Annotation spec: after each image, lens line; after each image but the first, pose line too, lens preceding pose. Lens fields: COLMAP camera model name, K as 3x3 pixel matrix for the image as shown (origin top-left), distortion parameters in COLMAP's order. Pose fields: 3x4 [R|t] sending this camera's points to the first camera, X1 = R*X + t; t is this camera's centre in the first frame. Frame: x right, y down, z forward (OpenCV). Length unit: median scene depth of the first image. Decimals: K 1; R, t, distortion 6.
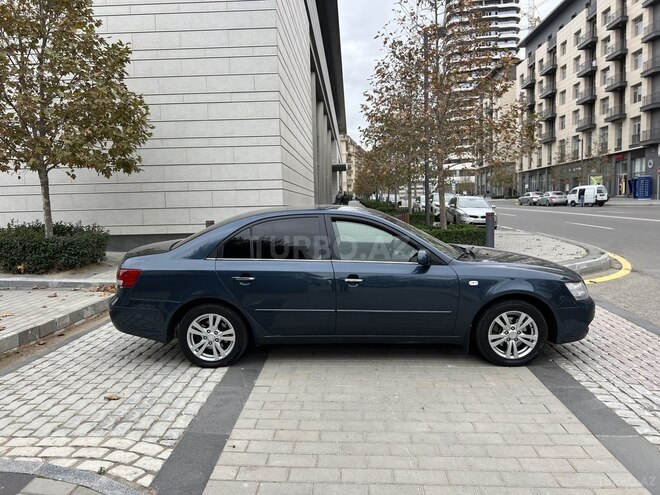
lens RADIAL K [[494.0, 0, 328.7], [0, 494.0, 251.0], [0, 0, 1]] dist [0.060911, -0.067893]
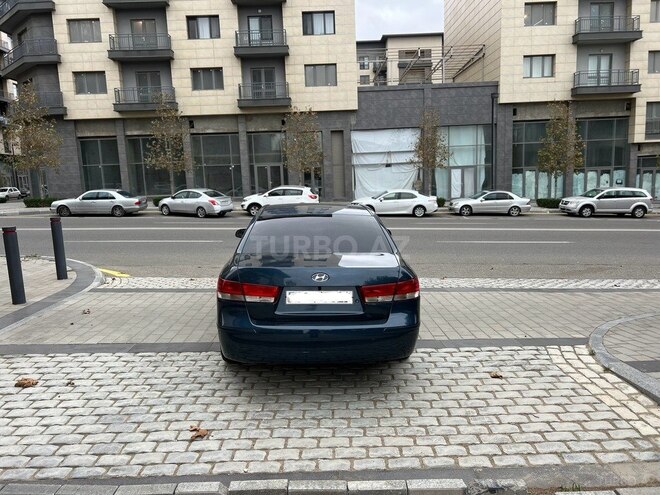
lens RADIAL K [[494.0, 0, 328.6], [0, 494.0, 248.9], [0, 0, 1]] dist [0.060911, -0.067893]
pose [[-0.063559, -0.112971, 0.991563, -1.258553], [0.129654, 0.984217, 0.120445, -0.137391], [-0.989520, 0.136215, -0.047909, 1.187916]]
